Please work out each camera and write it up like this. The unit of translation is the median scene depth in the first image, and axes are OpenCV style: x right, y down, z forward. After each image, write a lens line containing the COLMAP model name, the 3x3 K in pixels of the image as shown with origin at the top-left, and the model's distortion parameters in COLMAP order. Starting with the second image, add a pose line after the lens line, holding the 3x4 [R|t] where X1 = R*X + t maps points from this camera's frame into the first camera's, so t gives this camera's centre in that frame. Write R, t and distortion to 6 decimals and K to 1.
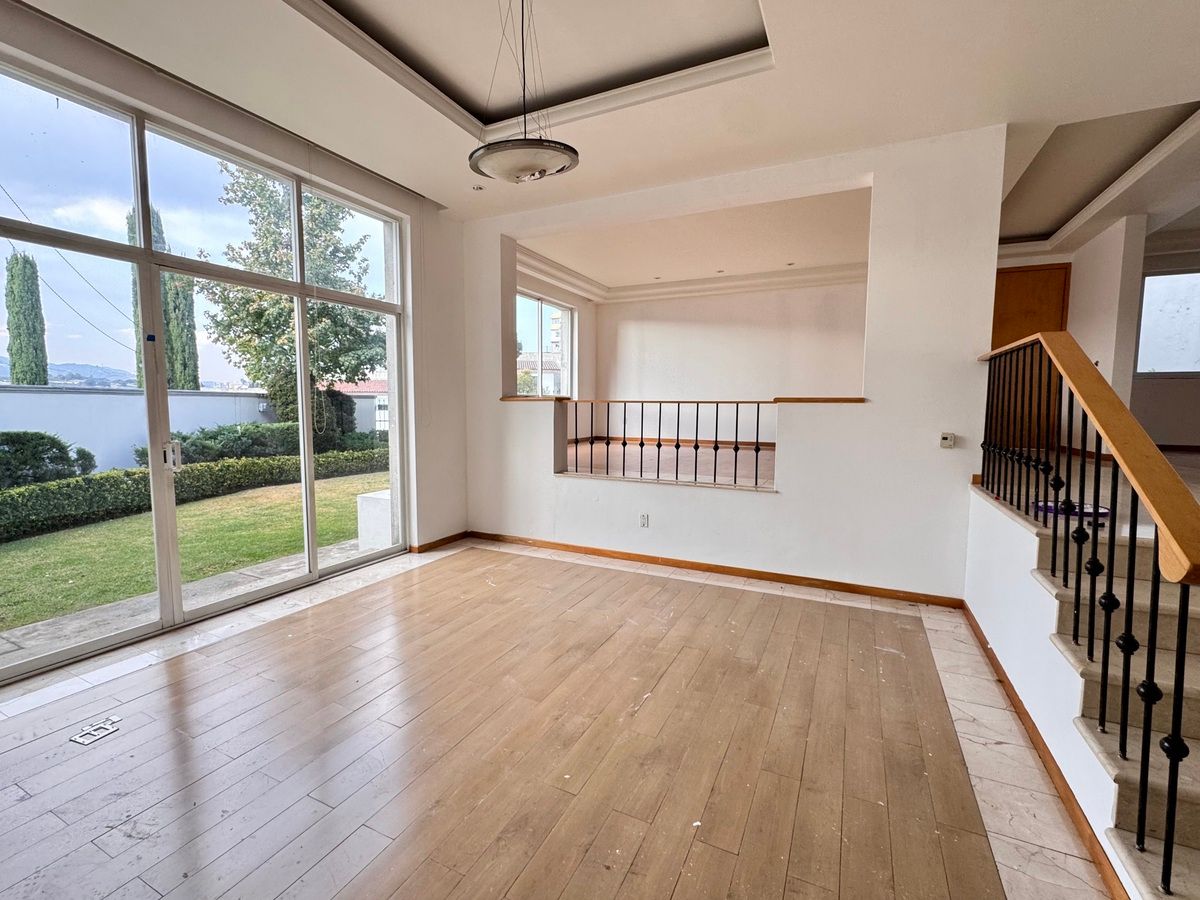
lens RADIAL K [[528.8, 0, 598.1], [0, 528.8, 441.7], [0, 0, 1]] dist [-0.001782, -0.000152]
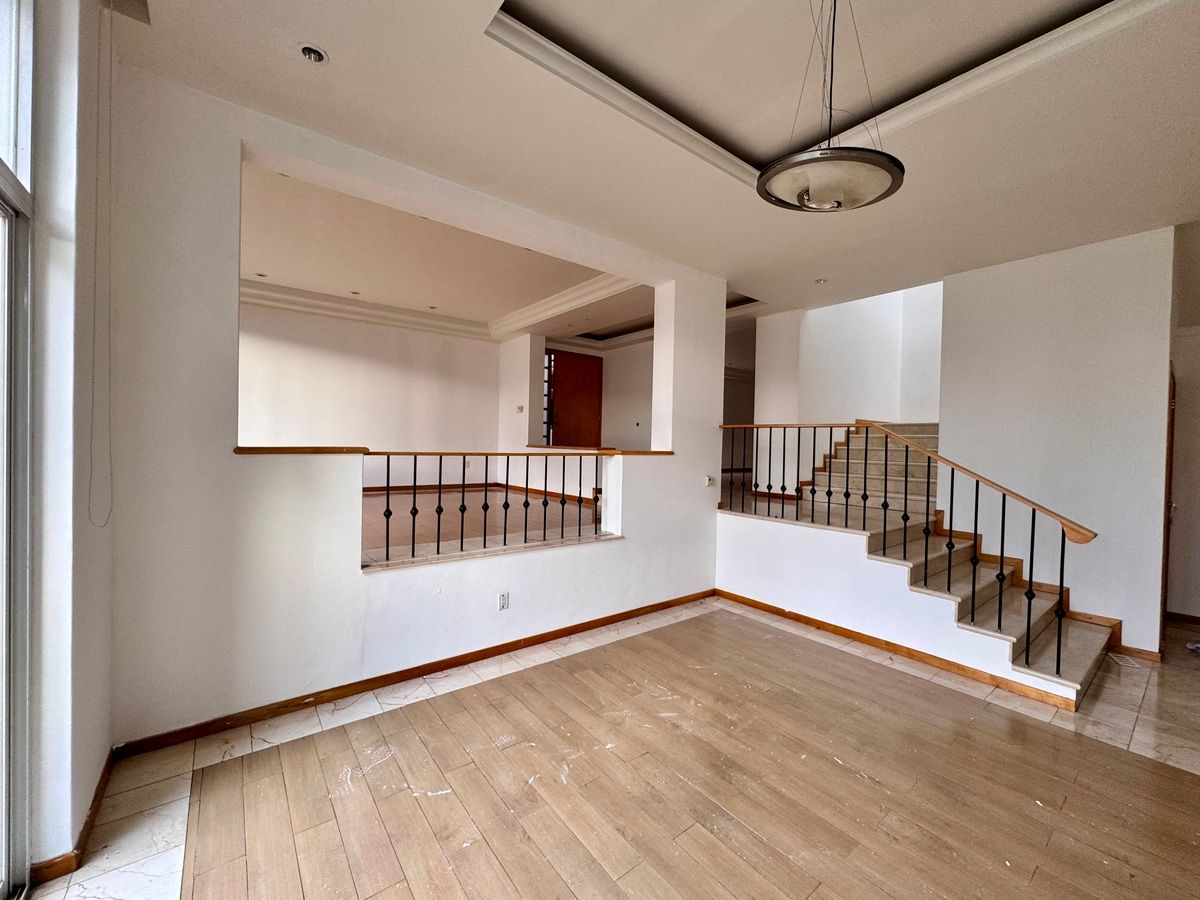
lens RADIAL K [[477.8, 0, 600.1], [0, 477.8, 449.3], [0, 0, 1]] dist [-0.001762, -0.000070]
pose [[0.440144, -0.009304, 0.897879, -0.628691], [0.047229, 0.998802, -0.012802, -0.084245], [-0.896684, 0.048041, 0.440056, 0.668996]]
